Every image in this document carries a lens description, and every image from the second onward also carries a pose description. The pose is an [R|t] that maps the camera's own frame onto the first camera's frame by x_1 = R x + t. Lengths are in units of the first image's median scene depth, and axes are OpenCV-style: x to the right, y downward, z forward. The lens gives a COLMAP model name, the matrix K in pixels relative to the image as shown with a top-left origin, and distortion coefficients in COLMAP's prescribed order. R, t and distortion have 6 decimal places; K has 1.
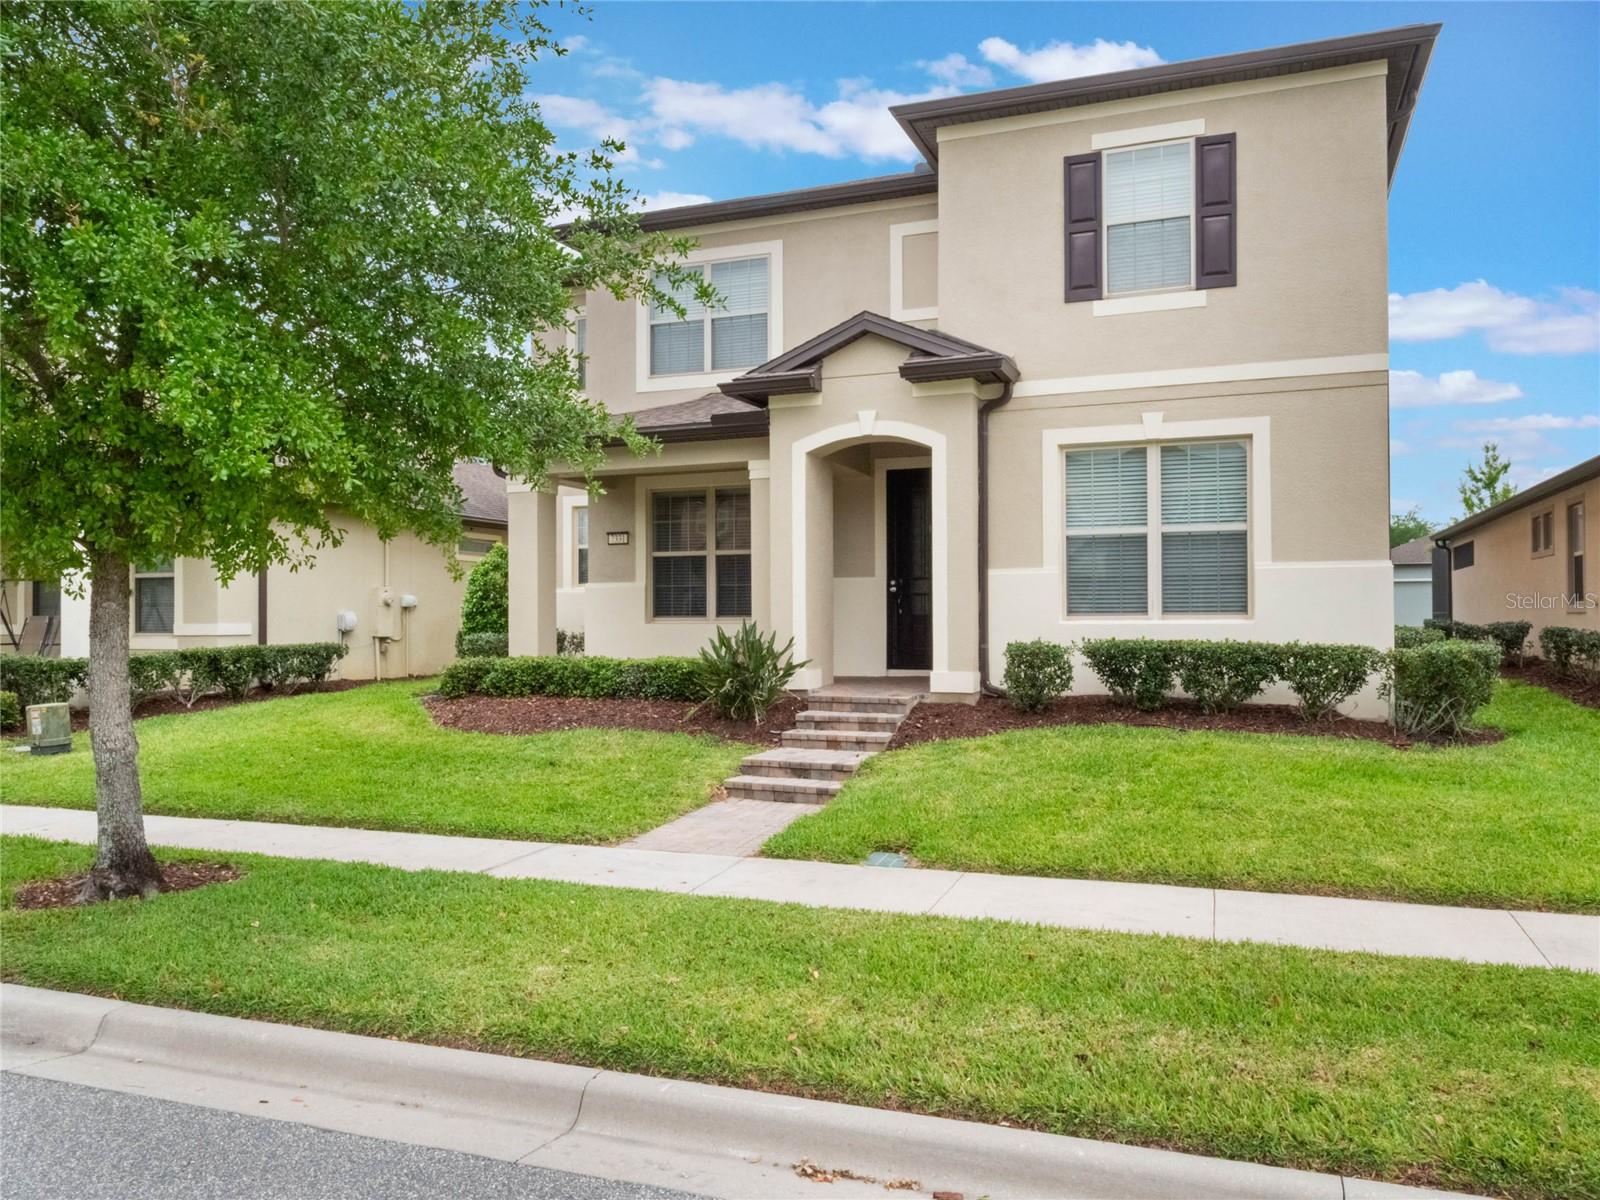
lens RADIAL K [[1194.3, 0, 801.1], [0, 1194.3, 601.2], [0, 0, 1]] dist [-0.001168, -0.000021]
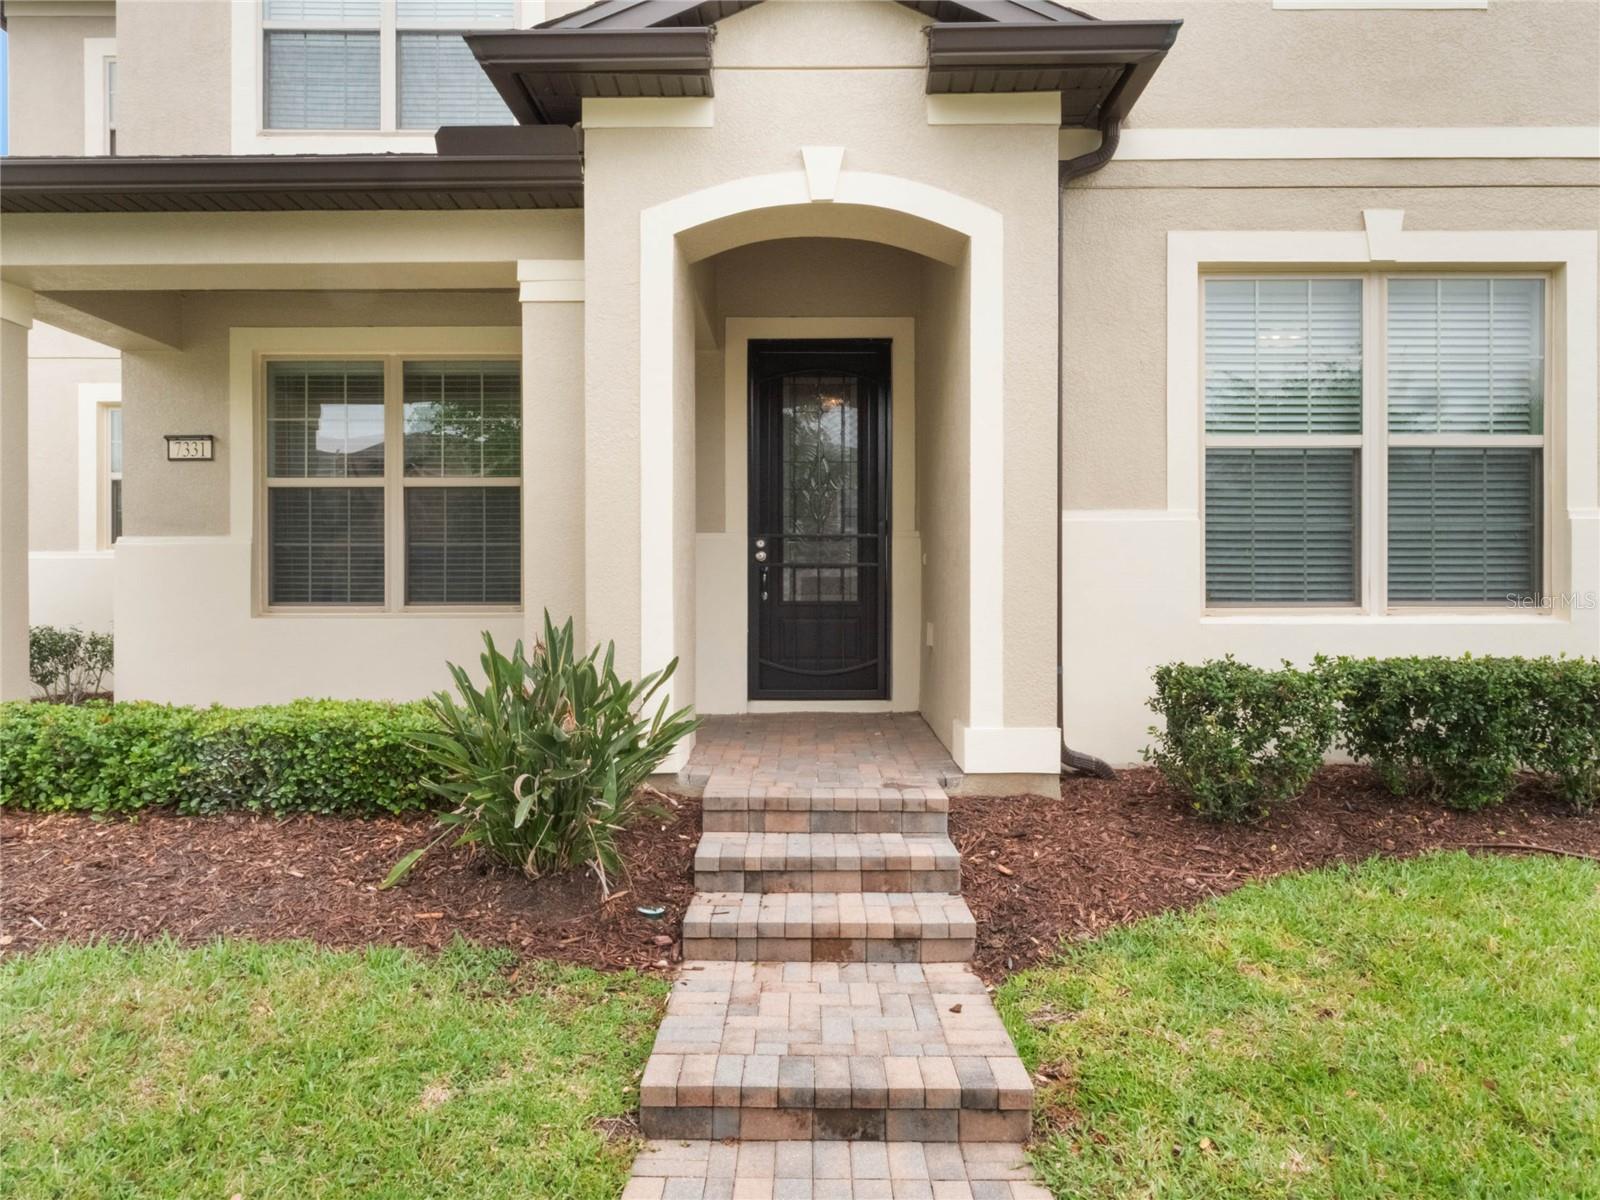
lens RADIAL K [[1025.6, 0, 799.9], [0, 1025.6, 602.6], [0, 0, 1]] dist [0.000008, 0.000446]
pose [[0.930573, 0.000473, 0.366106, -0.089911], [-0.006911, 0.999844, 0.016273, 0.004435], [-0.366041, -0.017673, 0.930431, 0.623513]]
